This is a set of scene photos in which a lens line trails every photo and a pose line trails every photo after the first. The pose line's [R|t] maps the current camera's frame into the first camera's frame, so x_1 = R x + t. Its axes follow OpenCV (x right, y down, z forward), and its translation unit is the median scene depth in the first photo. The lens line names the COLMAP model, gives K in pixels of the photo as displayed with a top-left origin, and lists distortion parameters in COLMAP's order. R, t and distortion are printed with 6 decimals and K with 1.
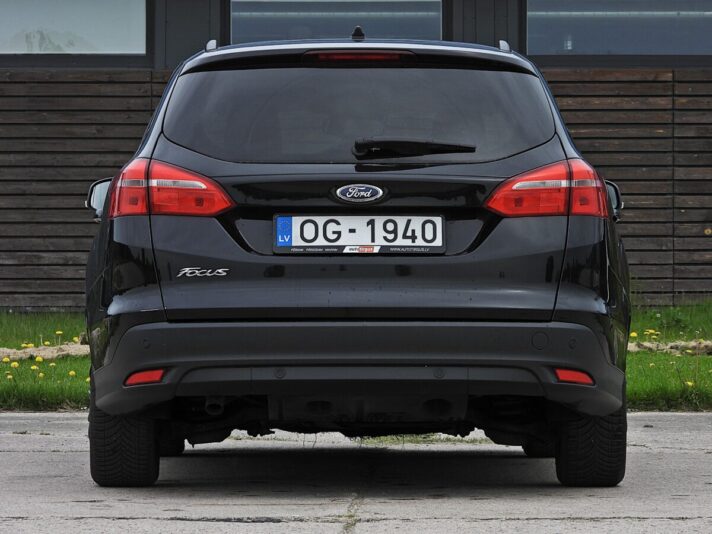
lens RADIAL K [[4182.7, 0, 356.0], [0, 4182.7, 267.0], [0, 0, 1]] dist [-0.088544, 11.139379]
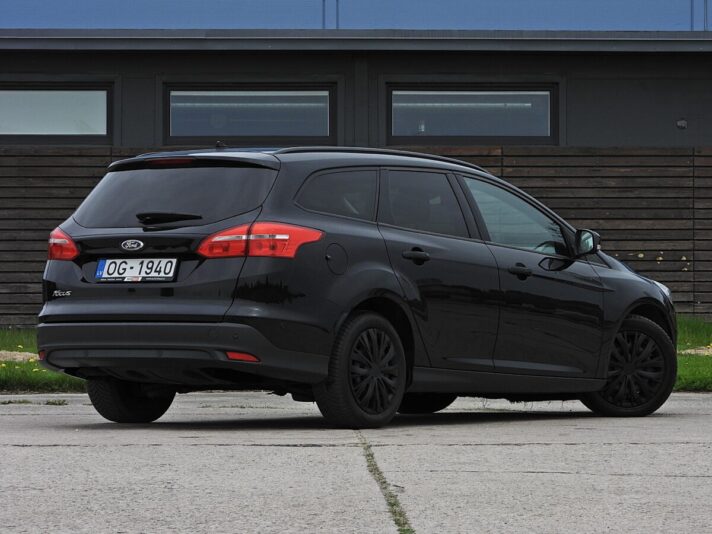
lens RADIAL K [[3224.1, 0, 356.0], [0, 3224.1, 267.0], [0, 0, 1]] dist [0.040599, -0.381251]
pose [[0.999778, 0.000283, 0.021064, 0.060403], [-0.000097, 0.999961, -0.008808, 0.001936], [-0.021065, 0.008804, 0.999739, -0.224473]]
